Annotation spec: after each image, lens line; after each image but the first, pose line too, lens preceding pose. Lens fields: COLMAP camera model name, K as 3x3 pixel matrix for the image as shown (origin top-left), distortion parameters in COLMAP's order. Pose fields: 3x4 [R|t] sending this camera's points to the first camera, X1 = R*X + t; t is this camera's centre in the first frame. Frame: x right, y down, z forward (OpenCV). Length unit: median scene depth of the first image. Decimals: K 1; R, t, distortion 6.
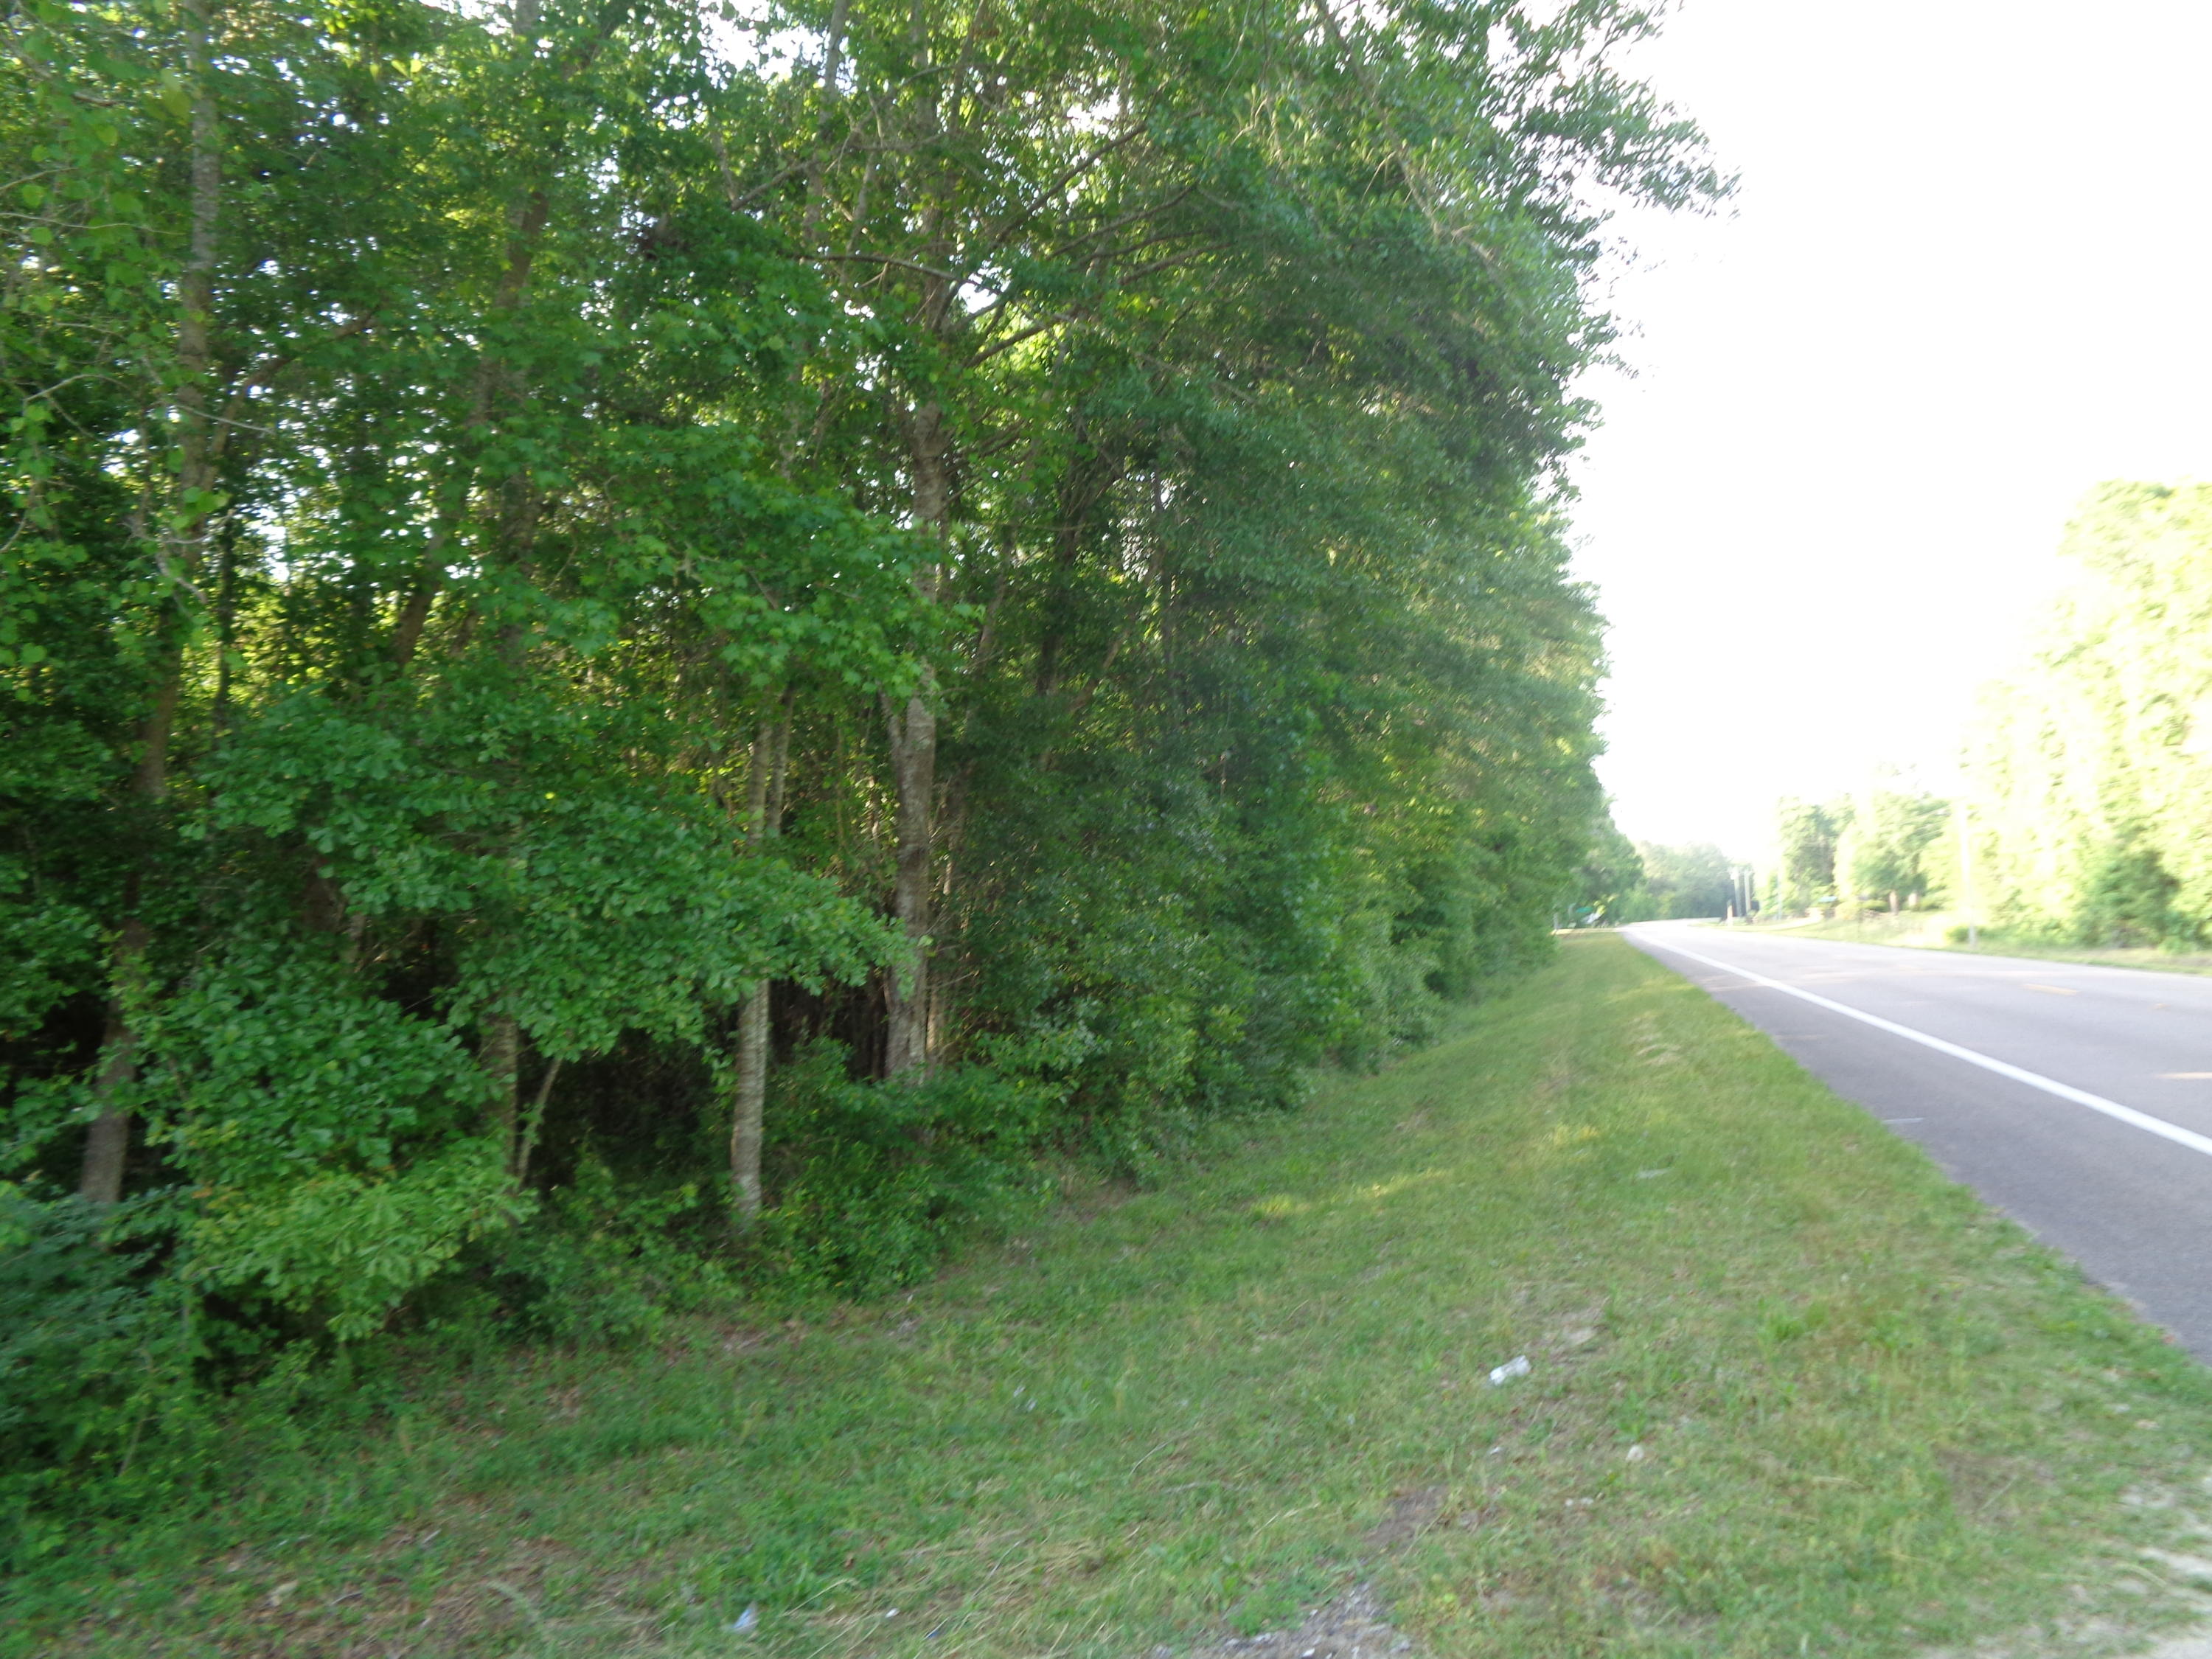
lens RADIAL K [[1627.9, 0, 1106.0], [0, 1627.9, 829.5], [0, 0, 1]] dist [-0.001719, -0.001596]
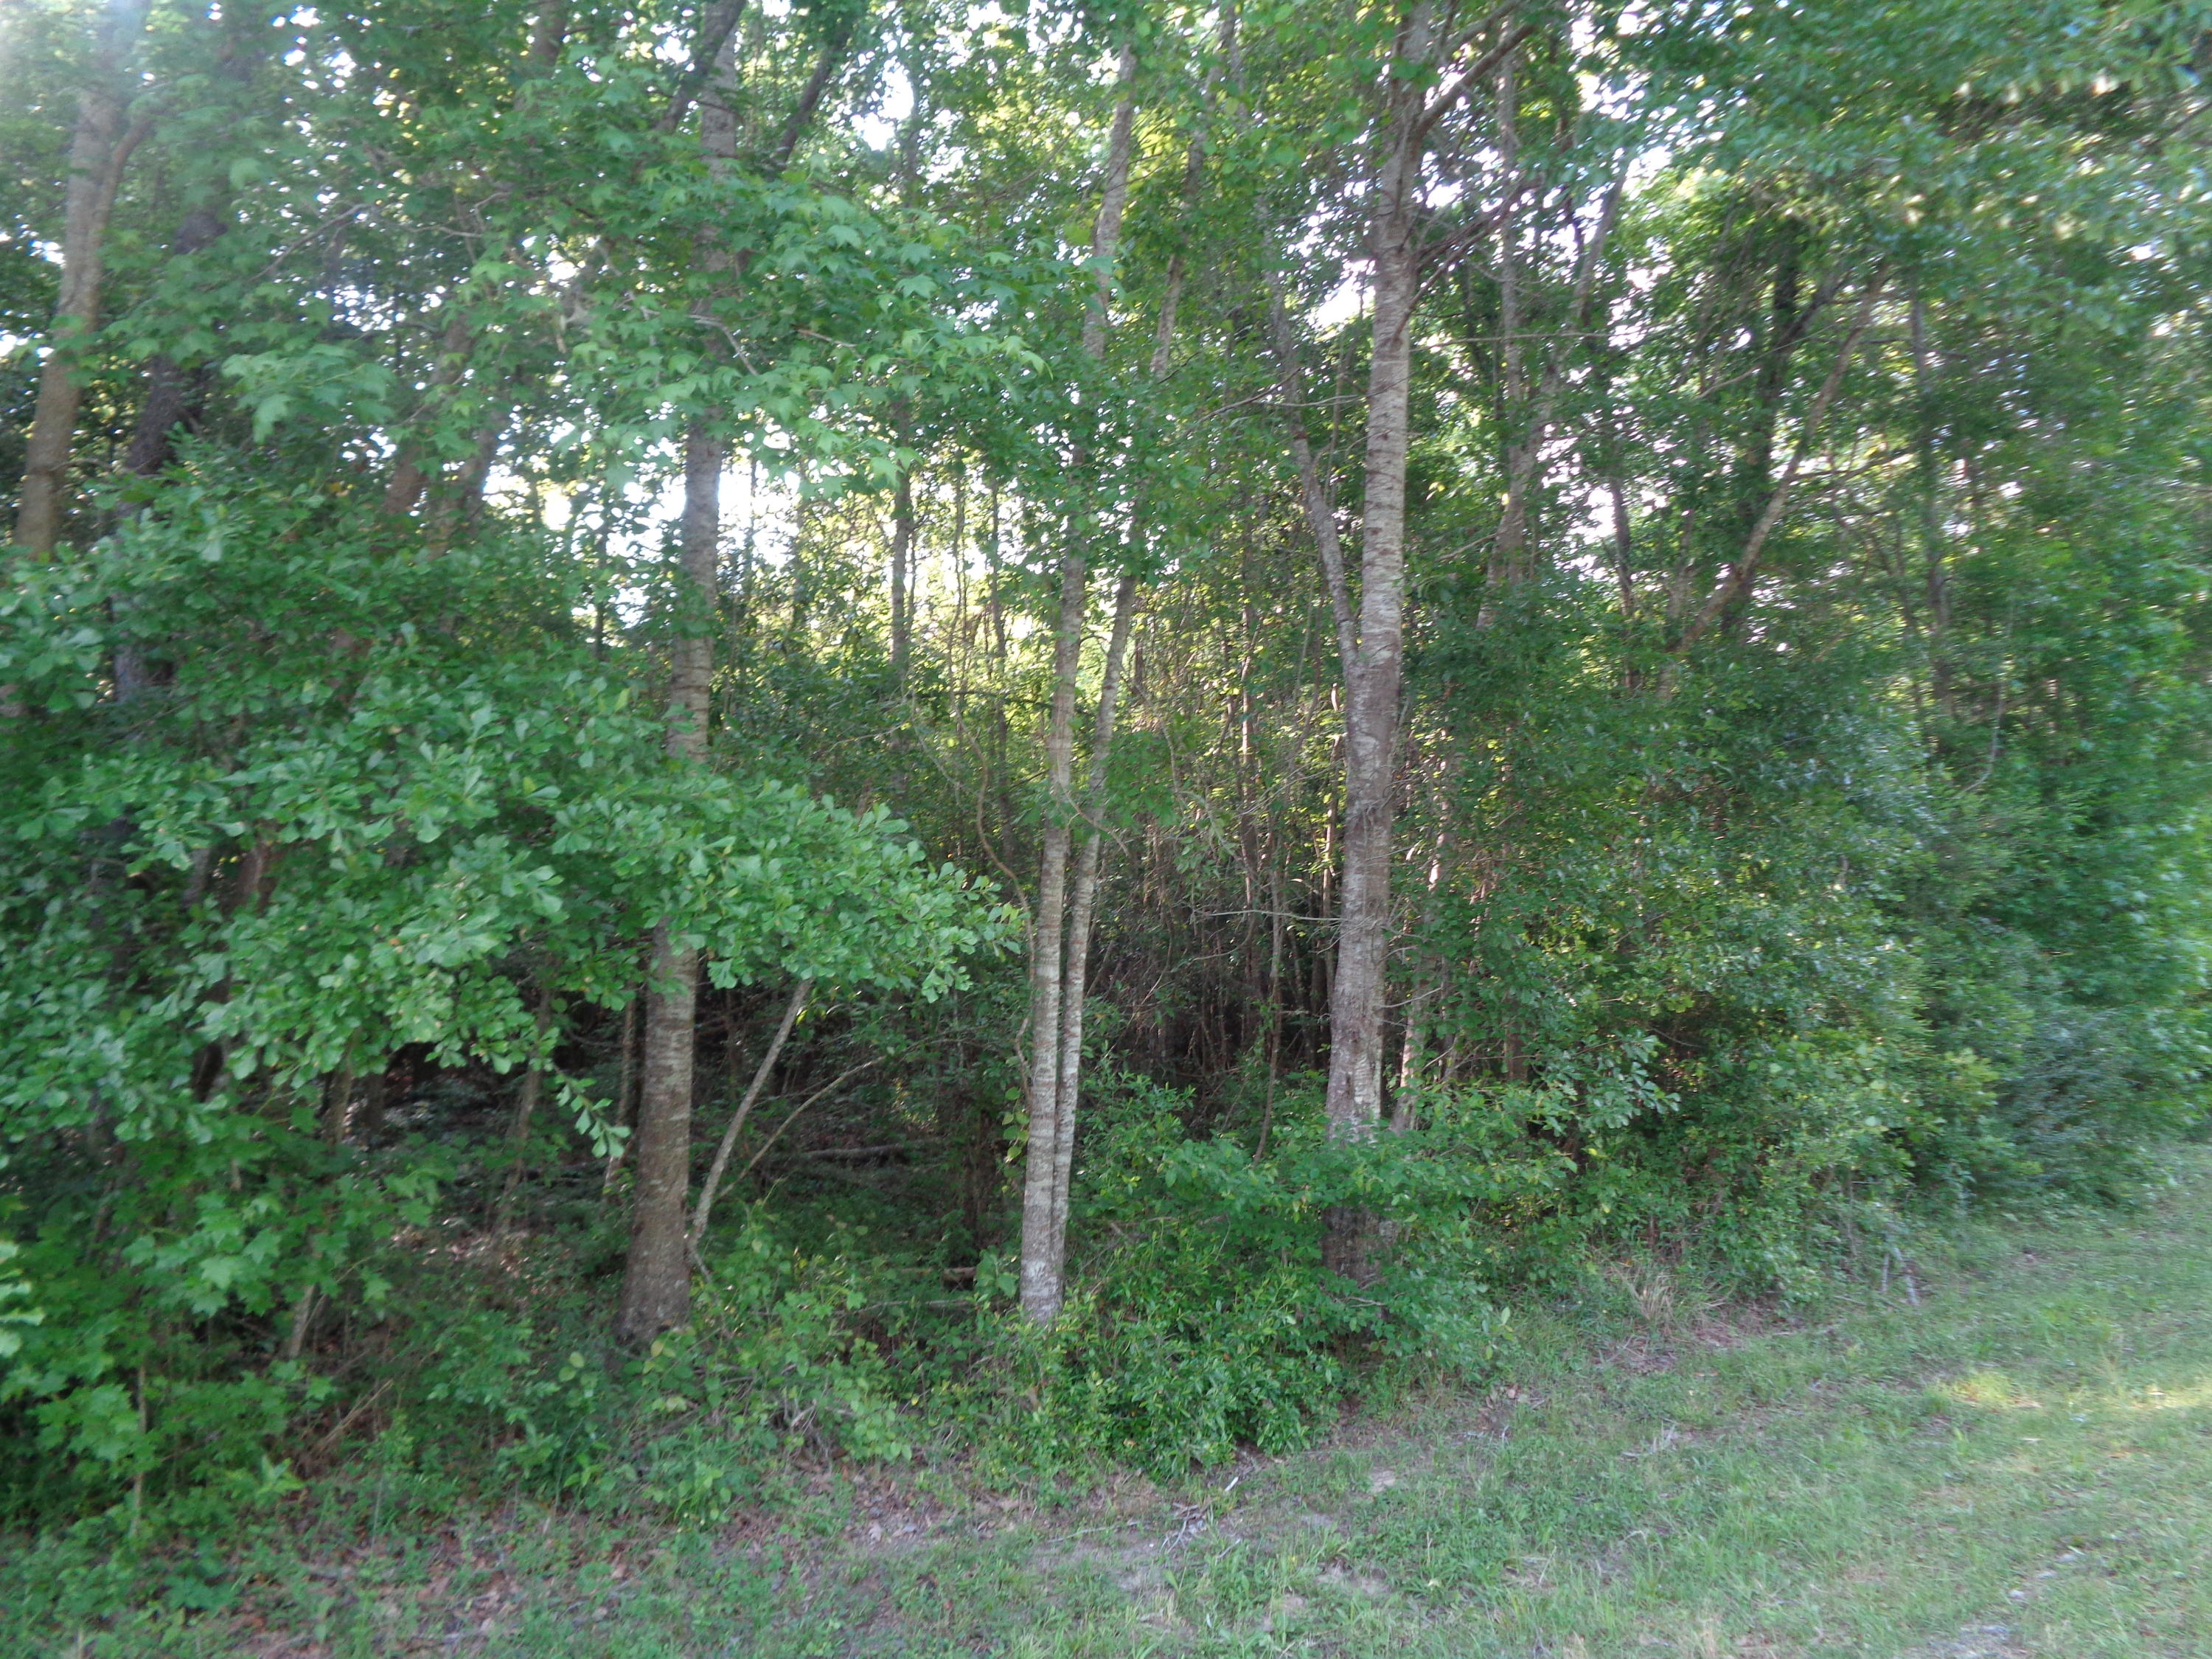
lens RADIAL K [[1627.9, 0, 1106.0], [0, 1627.9, 829.5], [0, 0, 1]] dist [-0.001719, -0.001596]
pose [[0.868740, -0.014970, -0.495042, 0.127125], [0.012519, 0.999887, -0.008268, 0.025037], [0.495110, 0.000985, 0.868830, 0.320736]]
